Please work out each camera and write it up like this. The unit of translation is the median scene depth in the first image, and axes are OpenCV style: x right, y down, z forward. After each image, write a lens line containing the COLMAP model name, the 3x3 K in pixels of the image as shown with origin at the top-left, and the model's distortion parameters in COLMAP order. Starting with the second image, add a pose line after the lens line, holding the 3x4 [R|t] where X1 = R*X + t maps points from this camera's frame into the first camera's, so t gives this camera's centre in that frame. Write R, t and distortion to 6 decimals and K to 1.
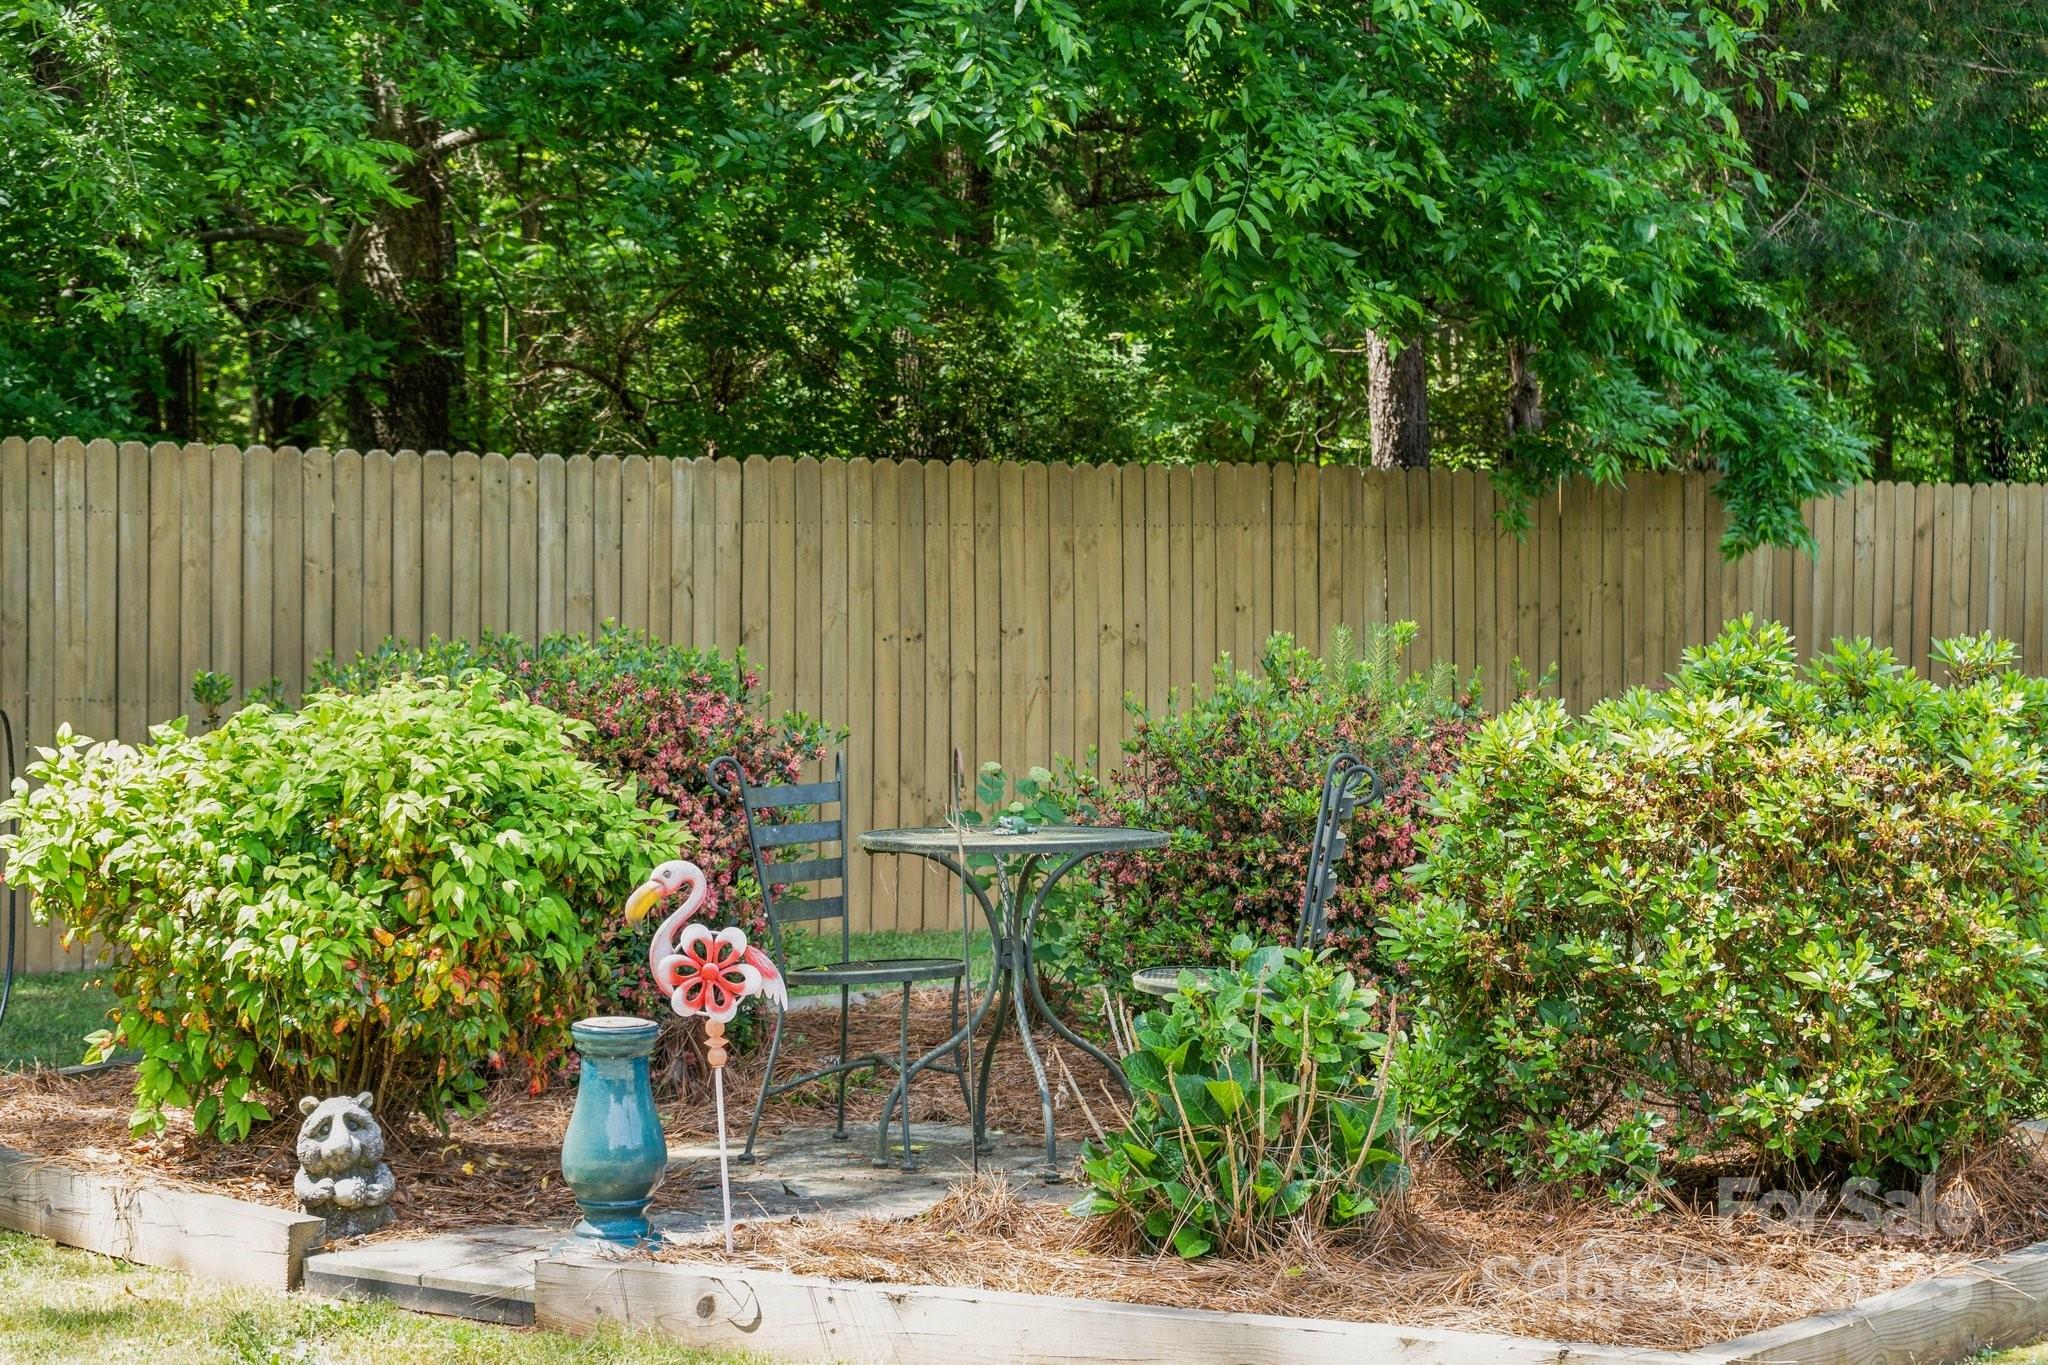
lens RADIAL K [[4206.5, 0, 1021.1], [0, 4206.5, 679.5], [0, 0, 1]] dist [-0.008500, 0.000000]
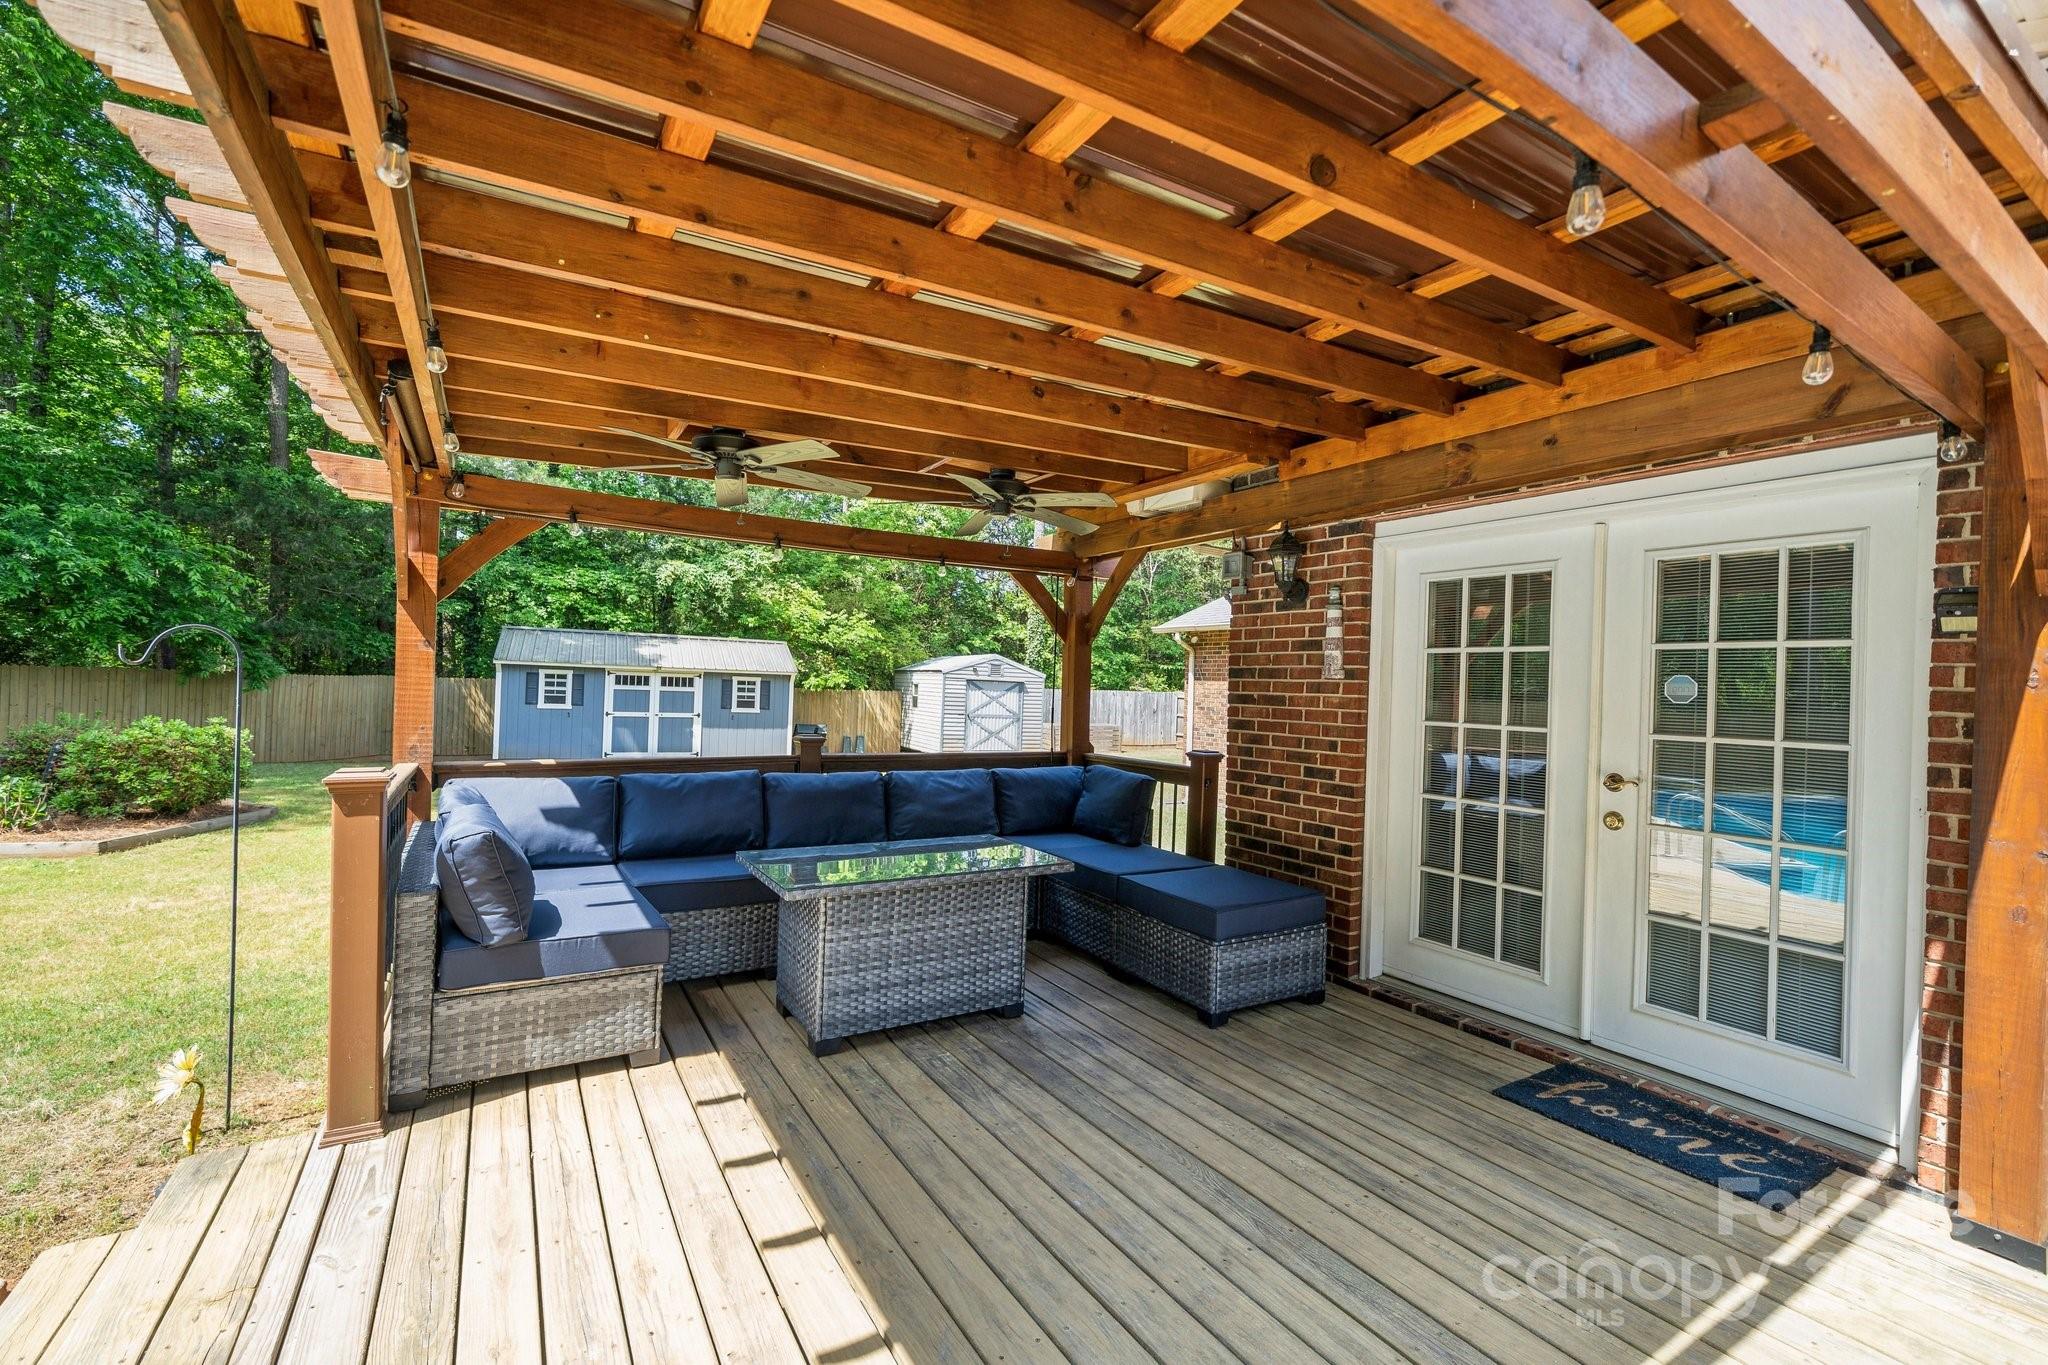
lens RADIAL K [[854.0, 0, 1030.1], [0, 854.0, 686.1], [0, 0, 1]] dist [-0.002148, -0.001092]
pose [[0.683293, 0.028861, 0.729574, 0.141526], [-0.011726, 0.999523, -0.028558, -0.035660], [-0.730050, 0.010959, 0.683306, -0.661926]]
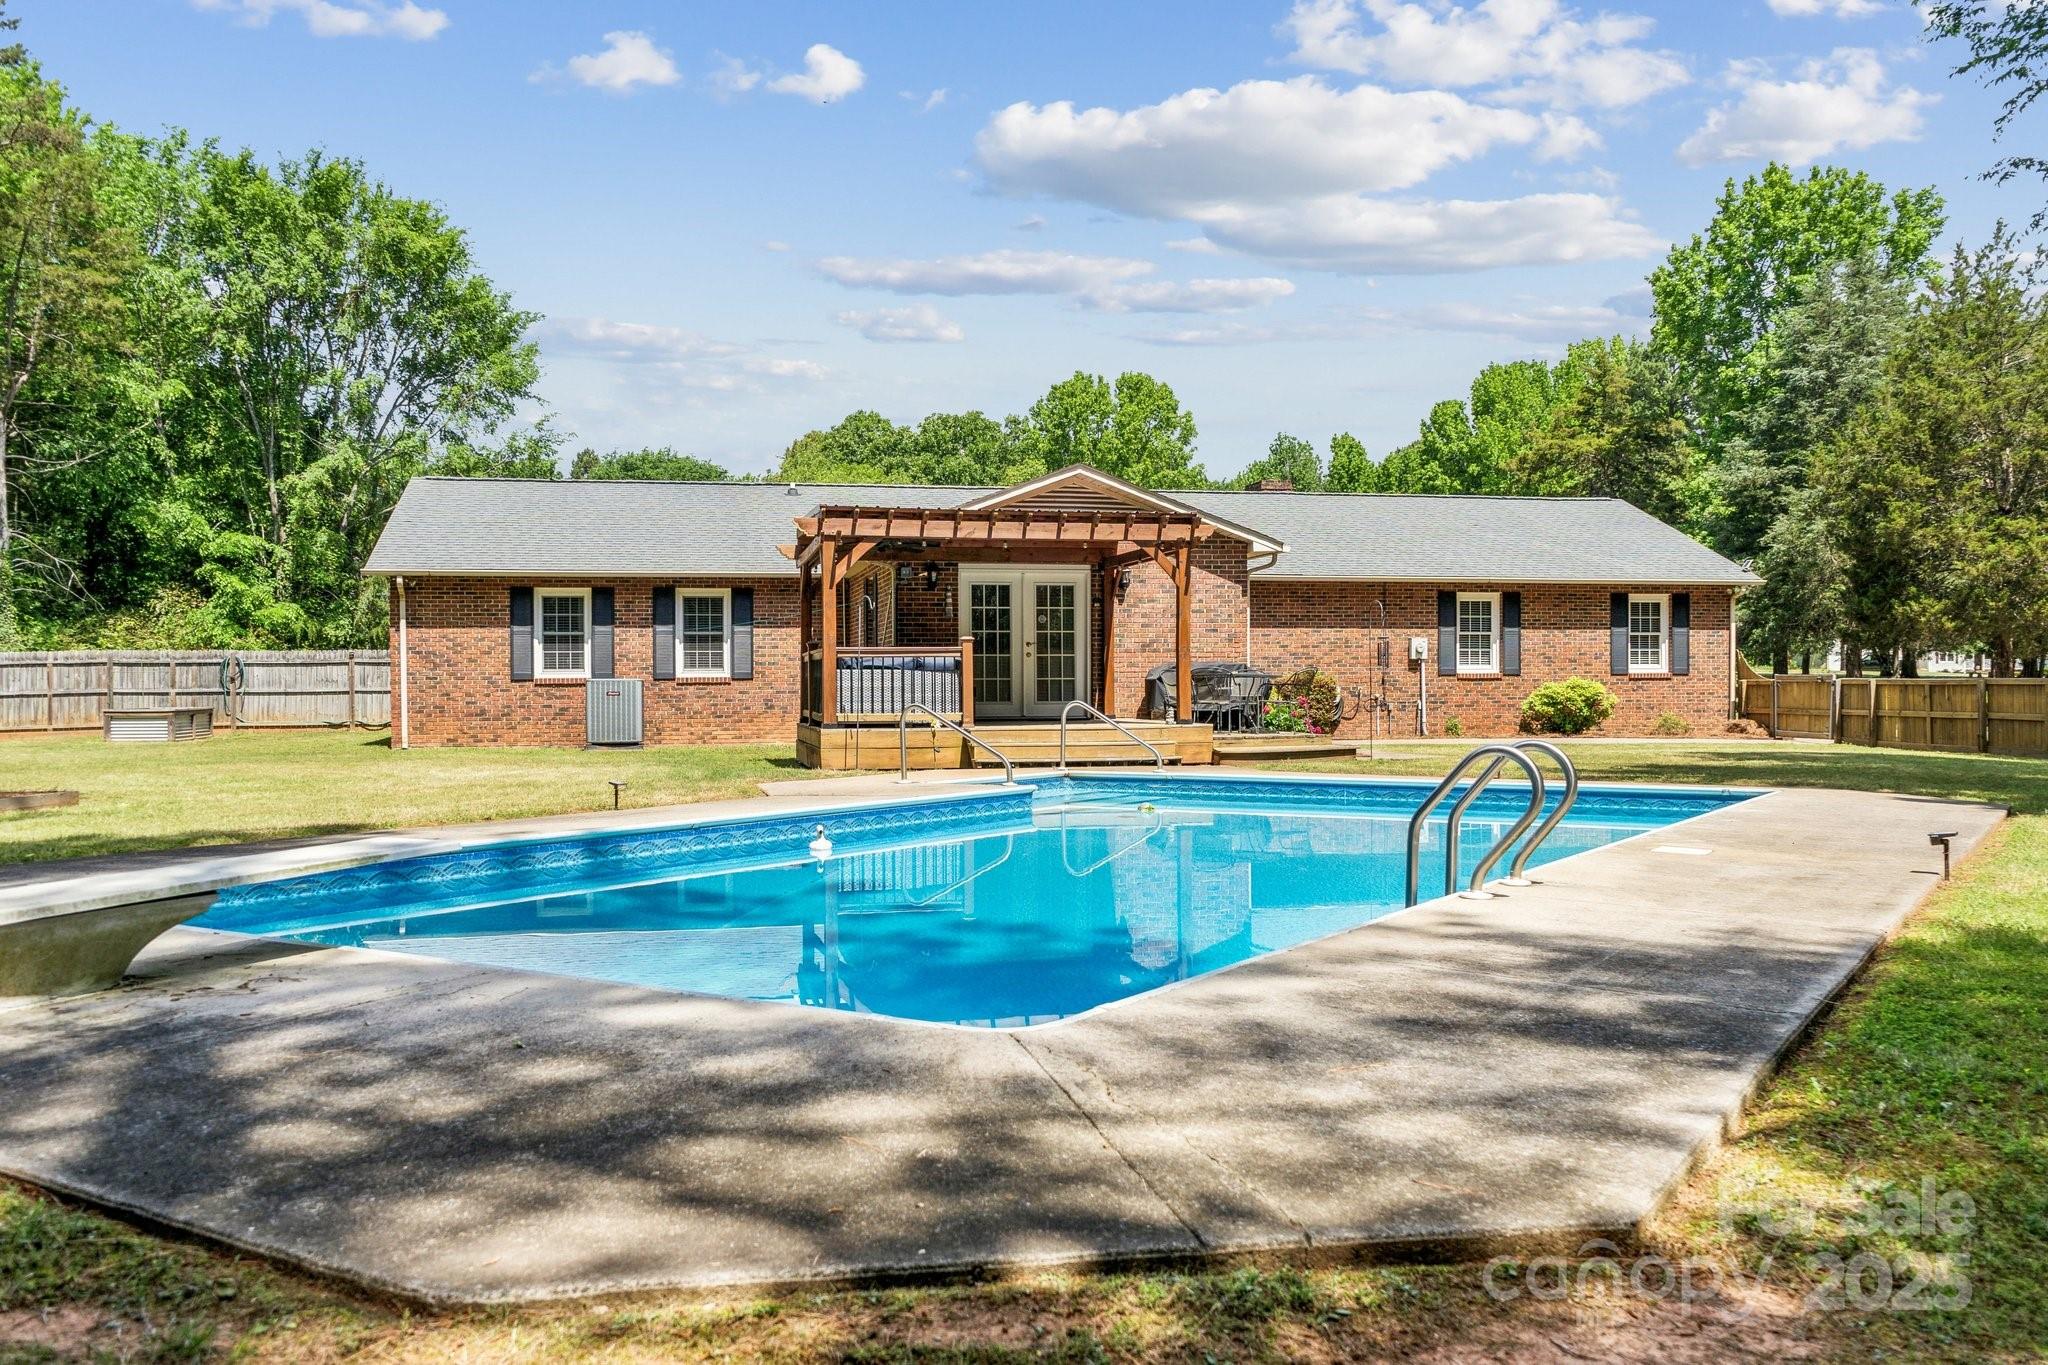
lens RADIAL K [[1620.0, 0, 983.7], [0, 1620.0, 712.4], [0, 0, 1]] dist [-0.028767, 0.018345]
pose [[-0.420743, -0.009613, 0.907129, -1.818517], [0.037849, 0.998887, 0.028140, 0.028015], [-0.906390, 0.046174, -0.419911, 0.615696]]
